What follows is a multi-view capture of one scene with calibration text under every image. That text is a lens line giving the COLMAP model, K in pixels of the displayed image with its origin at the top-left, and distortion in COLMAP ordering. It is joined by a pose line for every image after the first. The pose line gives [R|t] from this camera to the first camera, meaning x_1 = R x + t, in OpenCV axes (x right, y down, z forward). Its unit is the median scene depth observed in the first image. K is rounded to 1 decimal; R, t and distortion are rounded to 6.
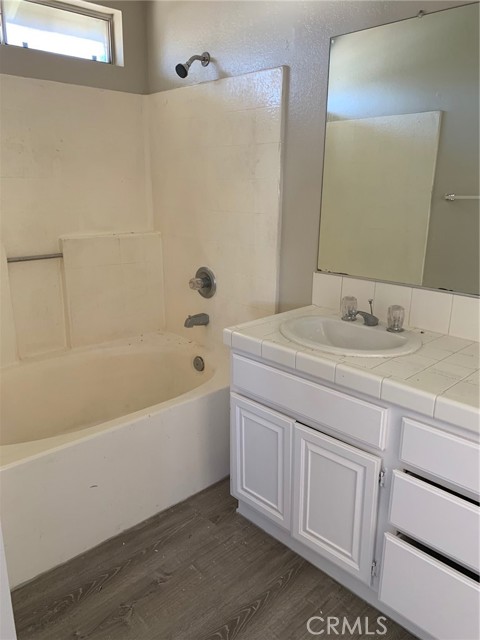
lens RADIAL K [[488.1, 0, 239.6], [0, 488.1, 319.5], [0, 0, 1]] dist [0.040190, -0.048068]
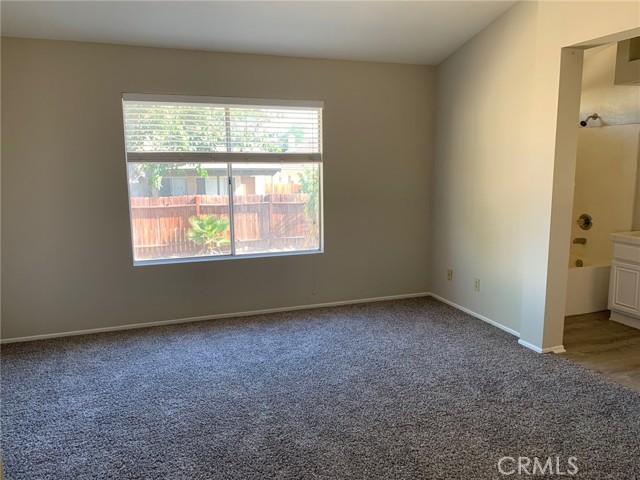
lens RADIAL K [[488.1, 0, 320.1], [0, 488.1, 238.2], [0, 0, 1]] dist [0.040190, -0.048068]
pose [[0.917045, 0.049055, -0.395756, -0.301765], [-0.093319, 0.991248, -0.093371, 0.315255], [0.387712, 0.122557, 0.913597, -1.398431]]
